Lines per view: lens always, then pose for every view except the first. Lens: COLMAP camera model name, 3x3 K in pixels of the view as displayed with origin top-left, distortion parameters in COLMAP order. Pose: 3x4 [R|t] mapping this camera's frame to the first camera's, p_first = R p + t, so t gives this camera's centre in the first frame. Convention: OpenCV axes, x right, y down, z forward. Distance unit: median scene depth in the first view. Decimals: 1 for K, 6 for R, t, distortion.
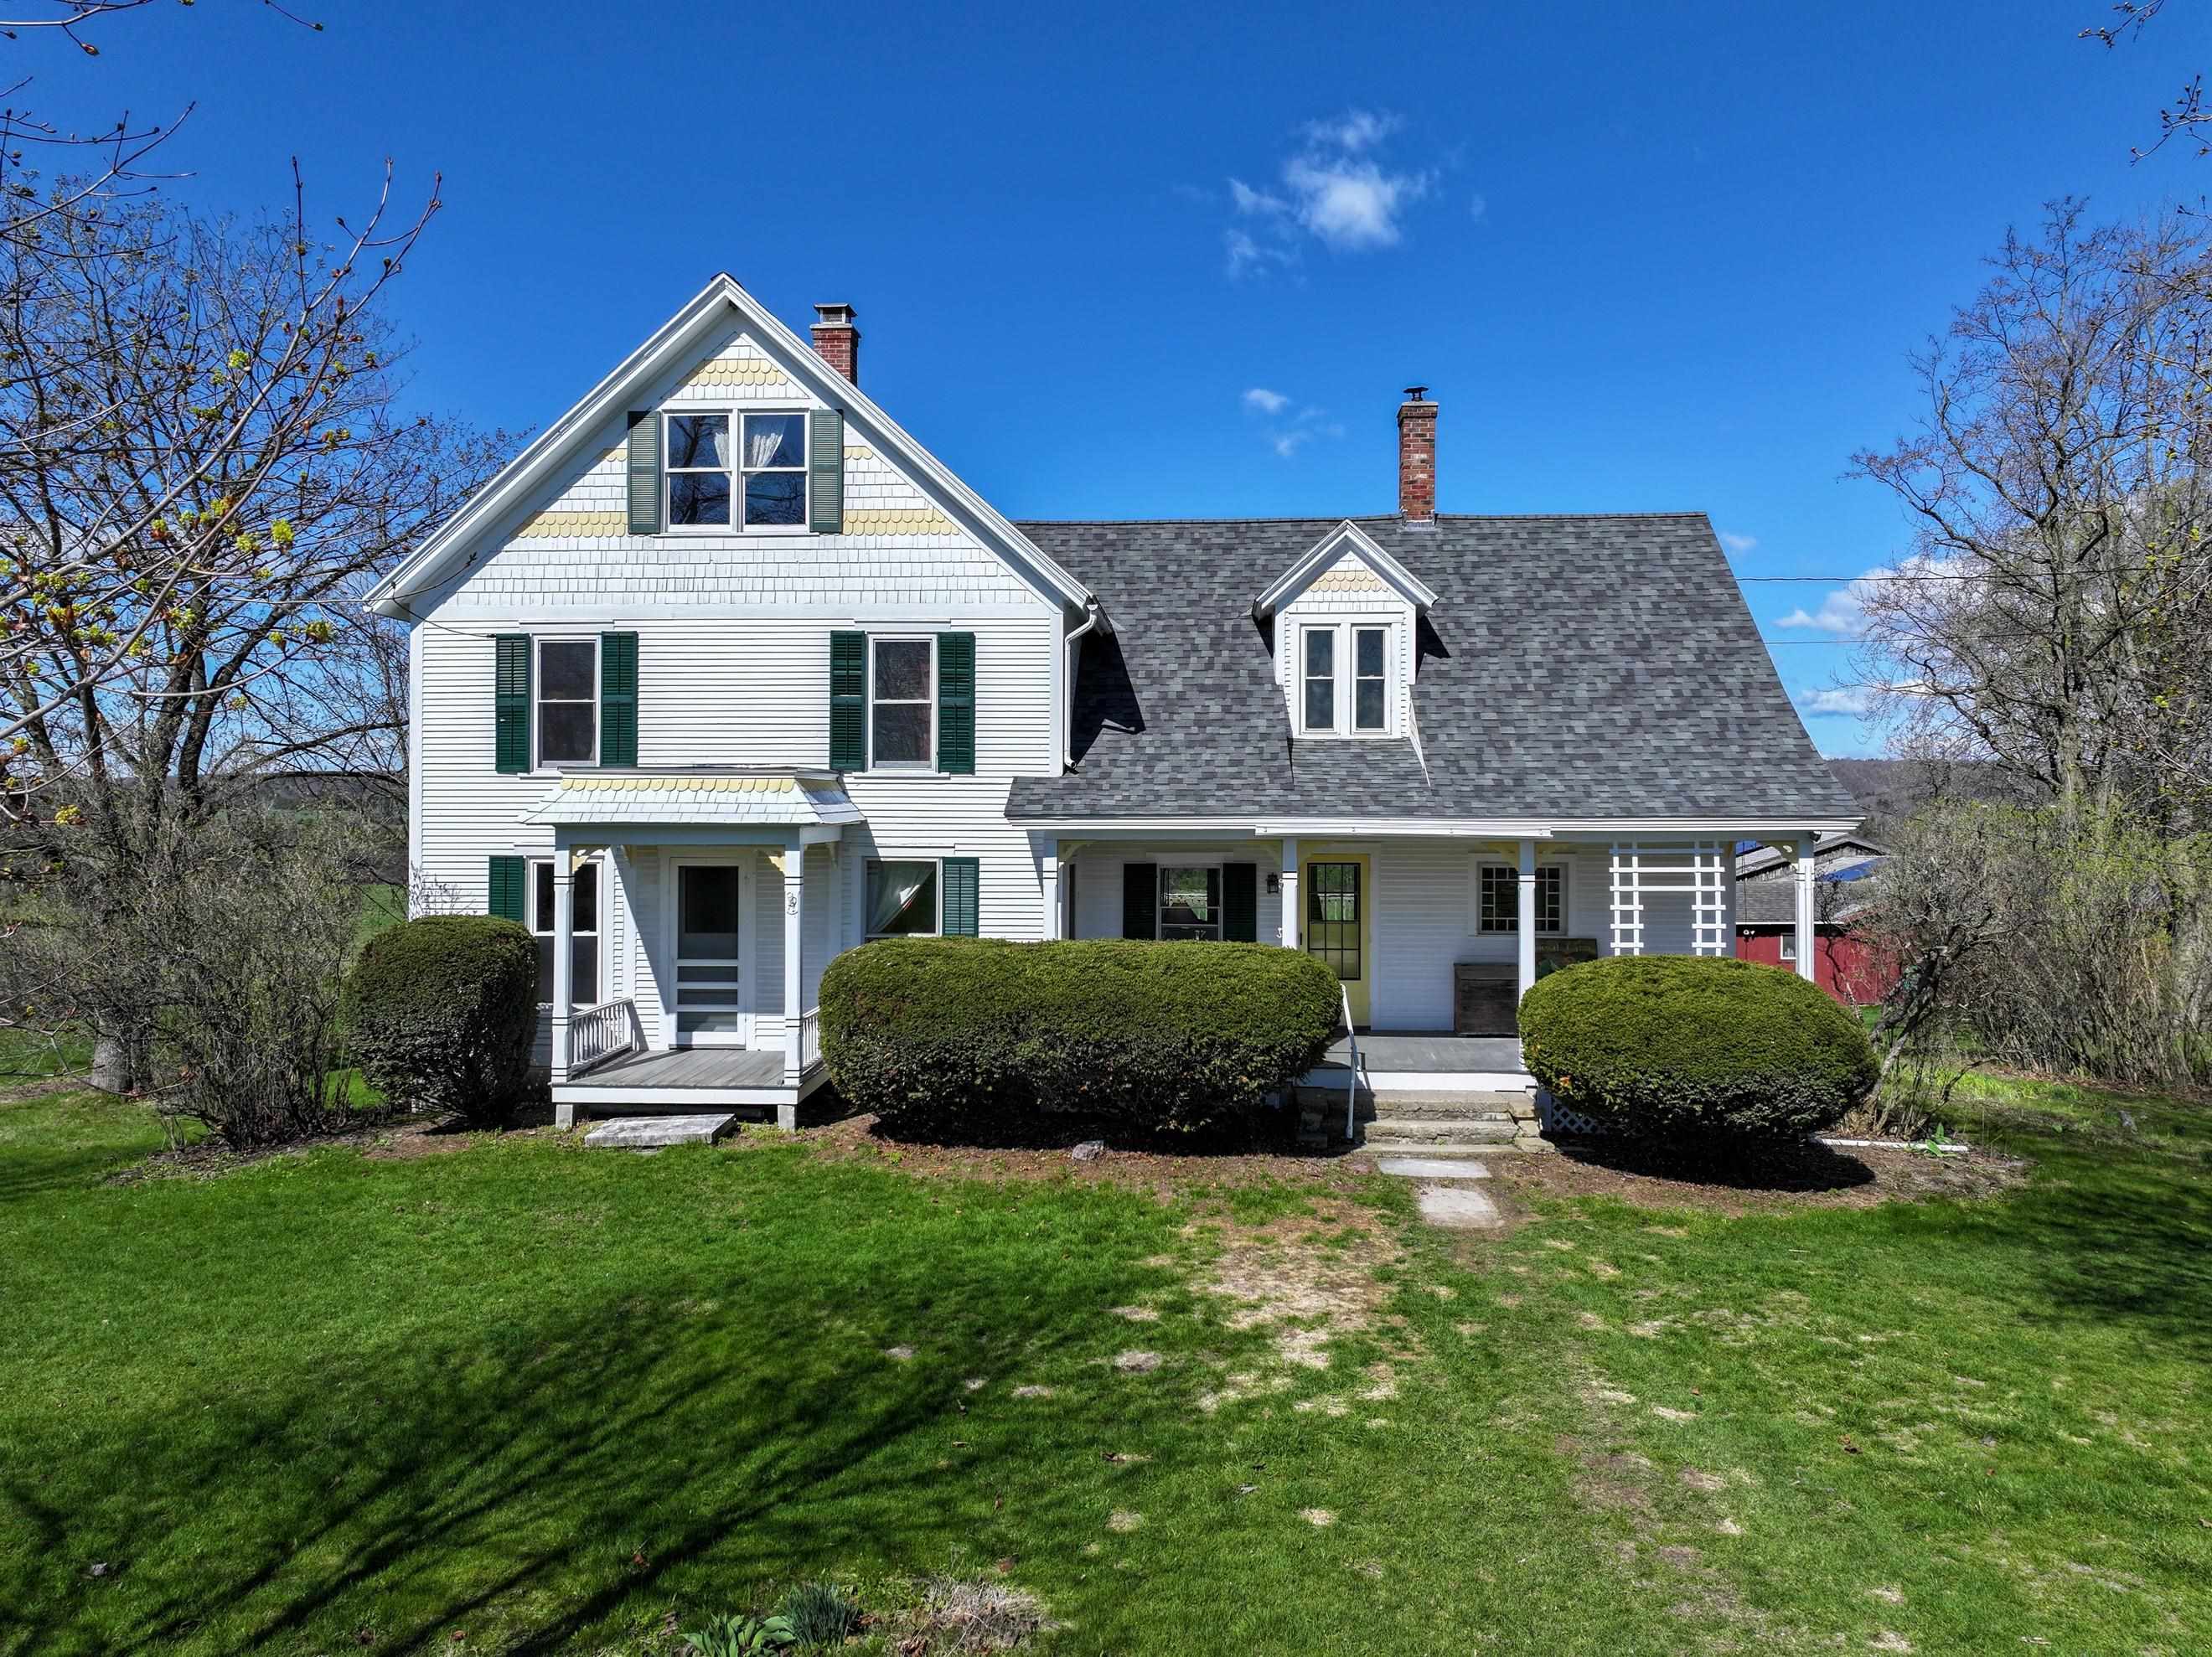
lens RADIAL K [[1562.2, 0, 1133.8], [0, 1562.2, 816.4], [0, 0, 1]] dist [0.005853, 0.001884]
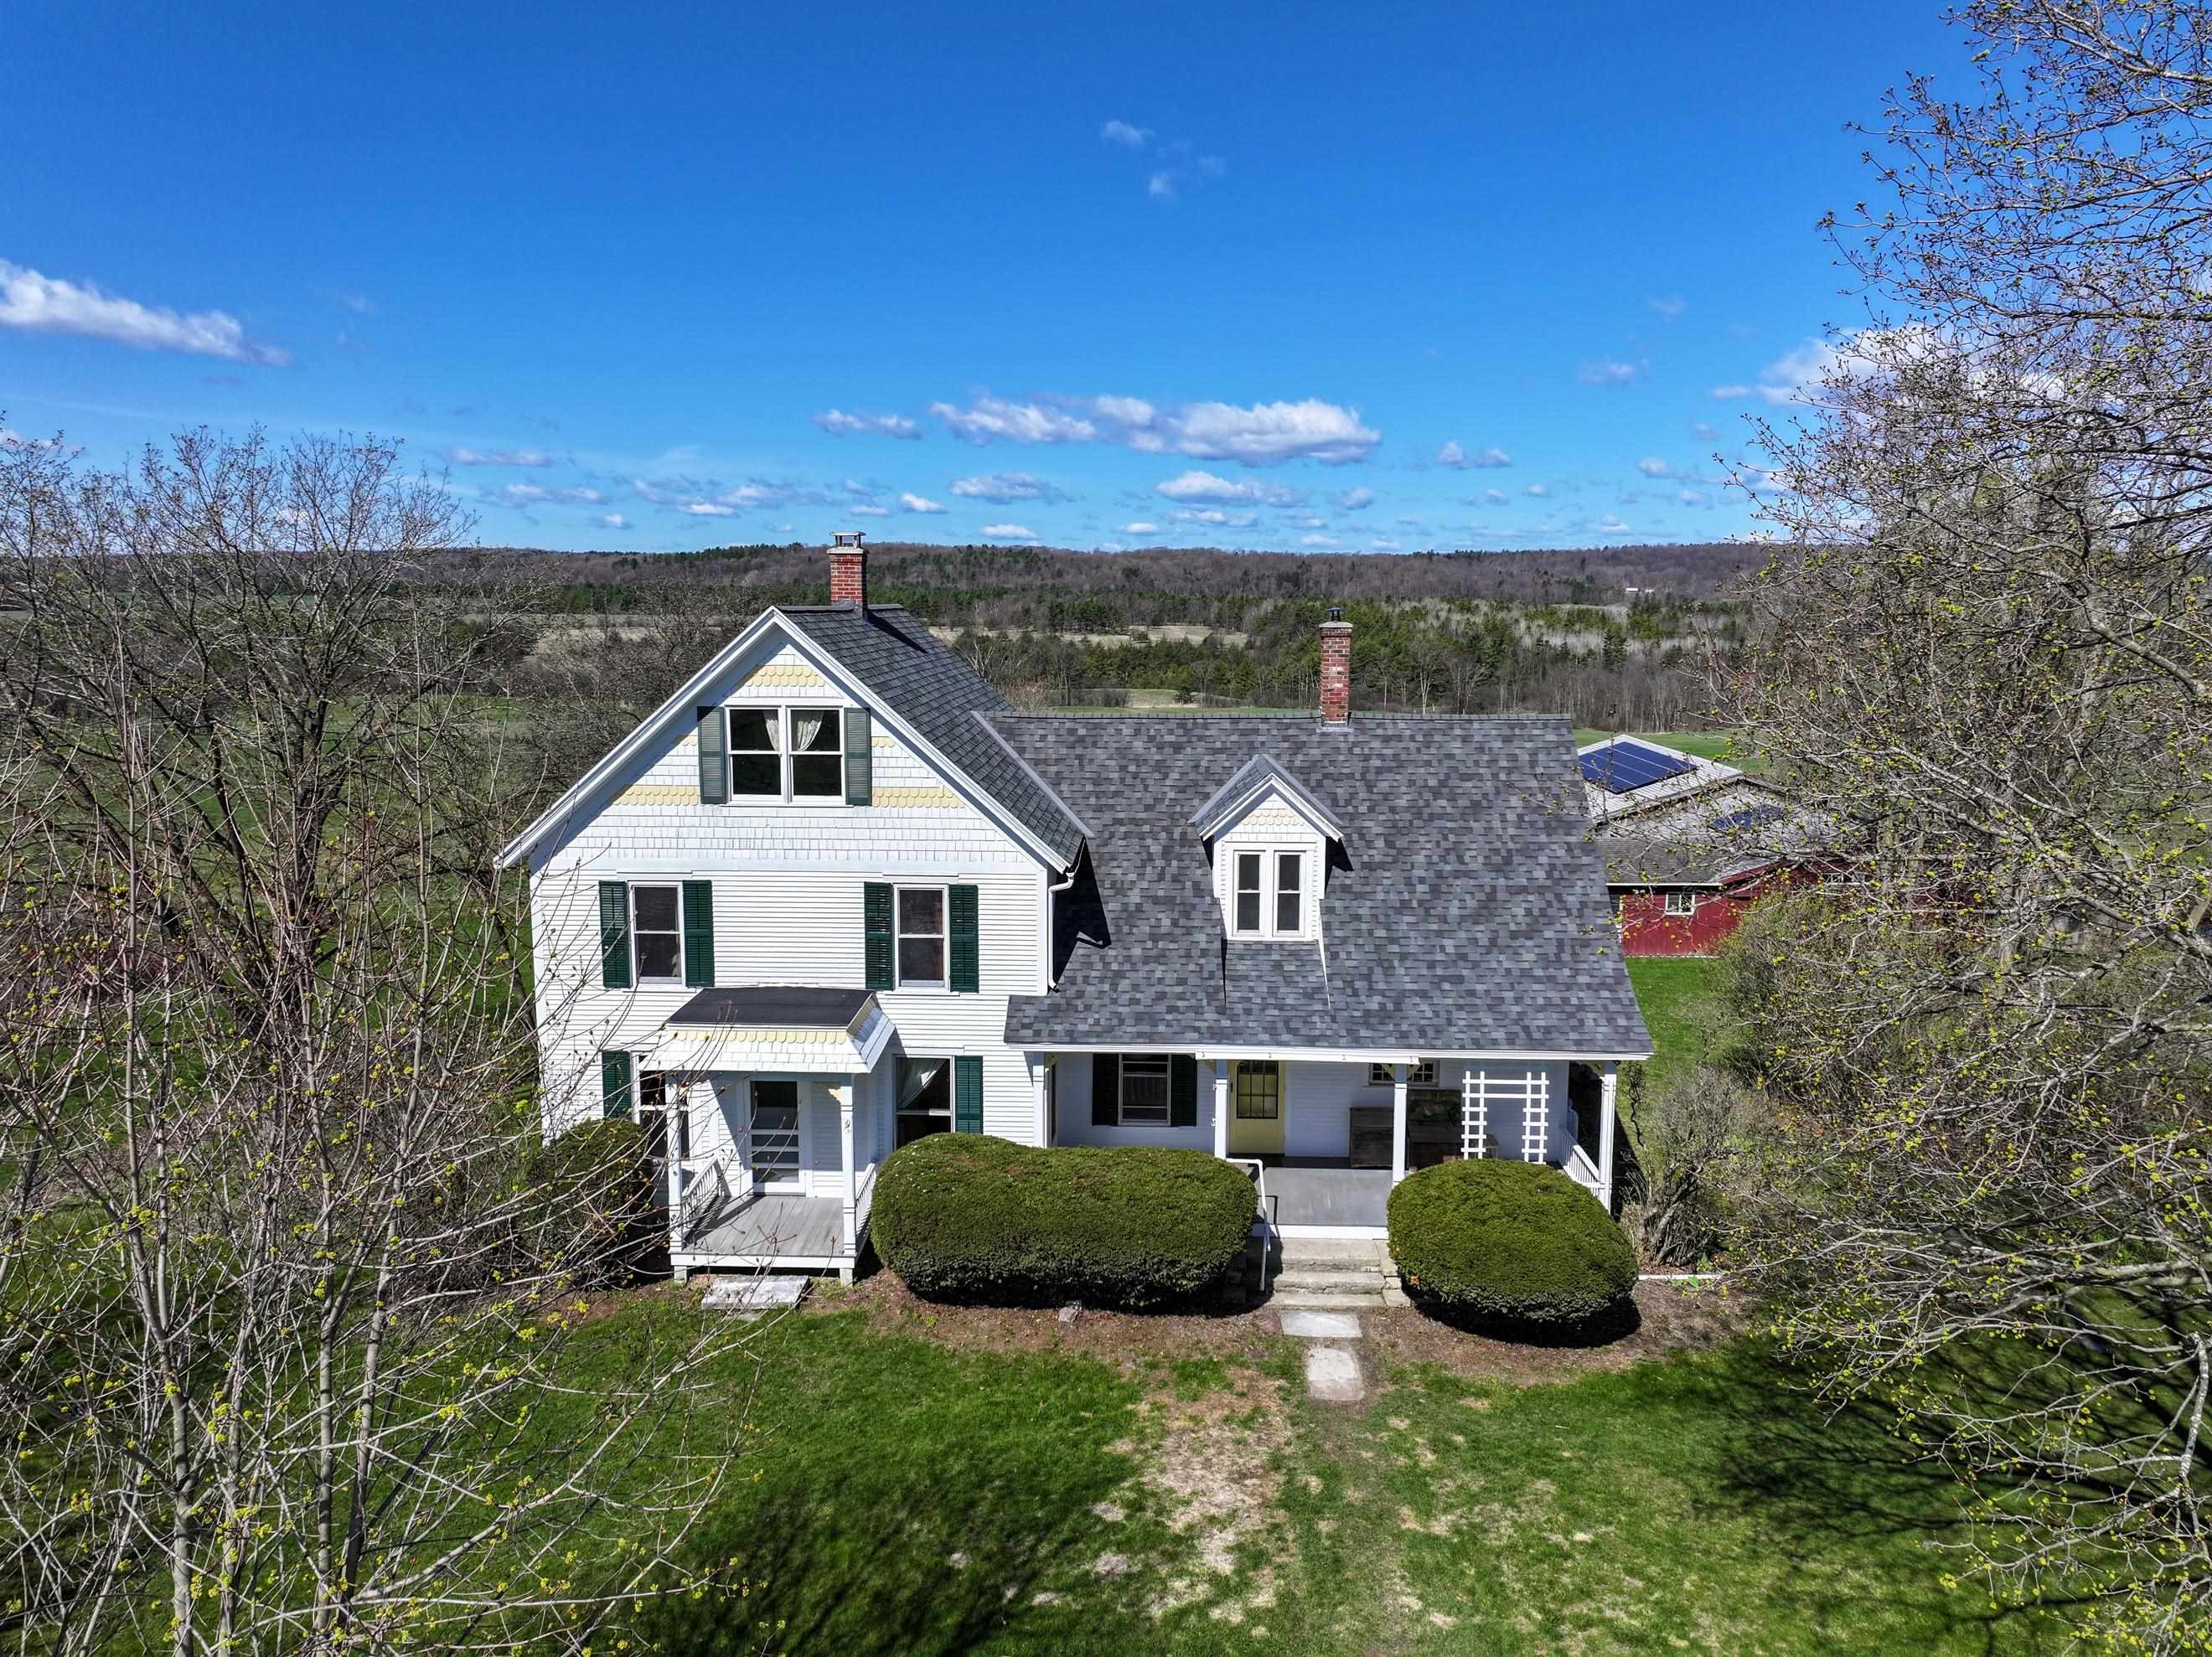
lens RADIAL K [[1551.7, 0, 1112.9], [0, 1551.7, 818.6], [0, 0, 1]] dist [0.006714, 0.003108]
pose [[0.999871, -0.000885, 0.016052, -0.011637], [-0.001411, 0.989807, 0.142410, -0.350057], [-0.016015, -0.142414, 0.989678, -0.247335]]
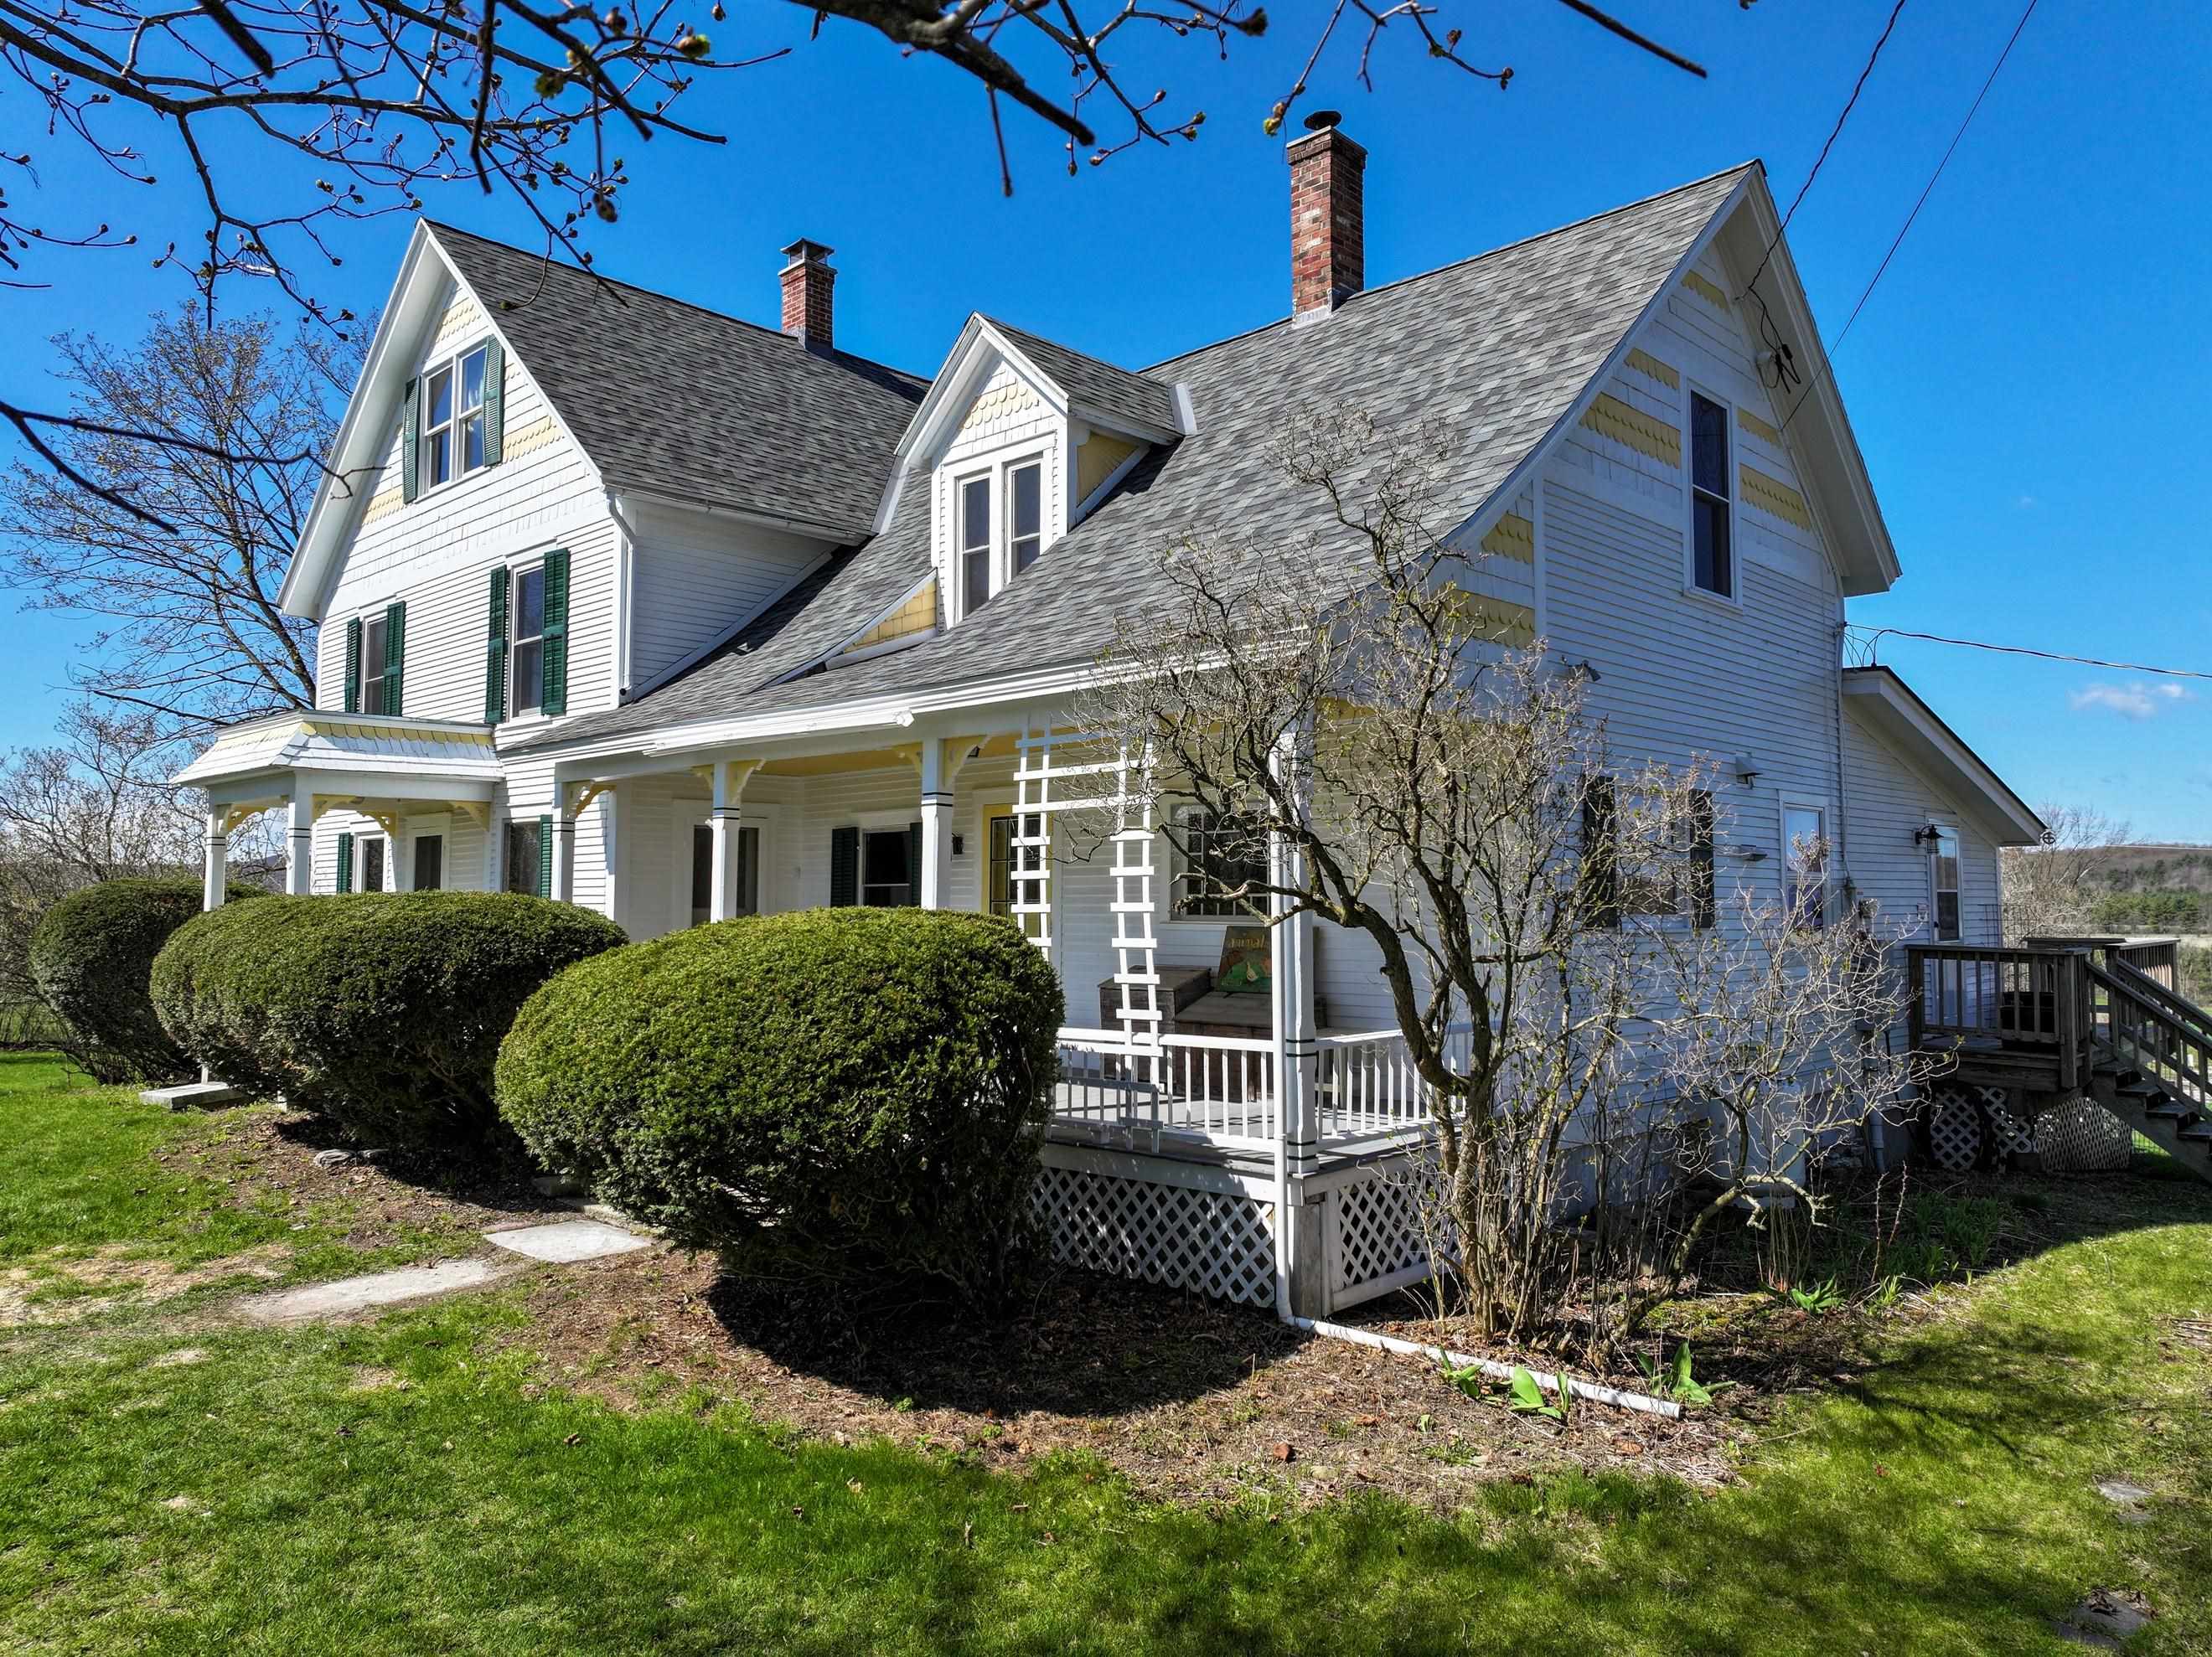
lens RADIAL K [[1551.7, 0, 1112.9], [0, 1551.7, 818.6], [0, 0, 1]] dist [0.006714, 0.003108]
pose [[0.756885, -0.040499, -0.652292, 0.658693], [0.003150, 0.998293, -0.058326, 0.077740], [0.653540, 0.042091, 0.755721, 0.560256]]
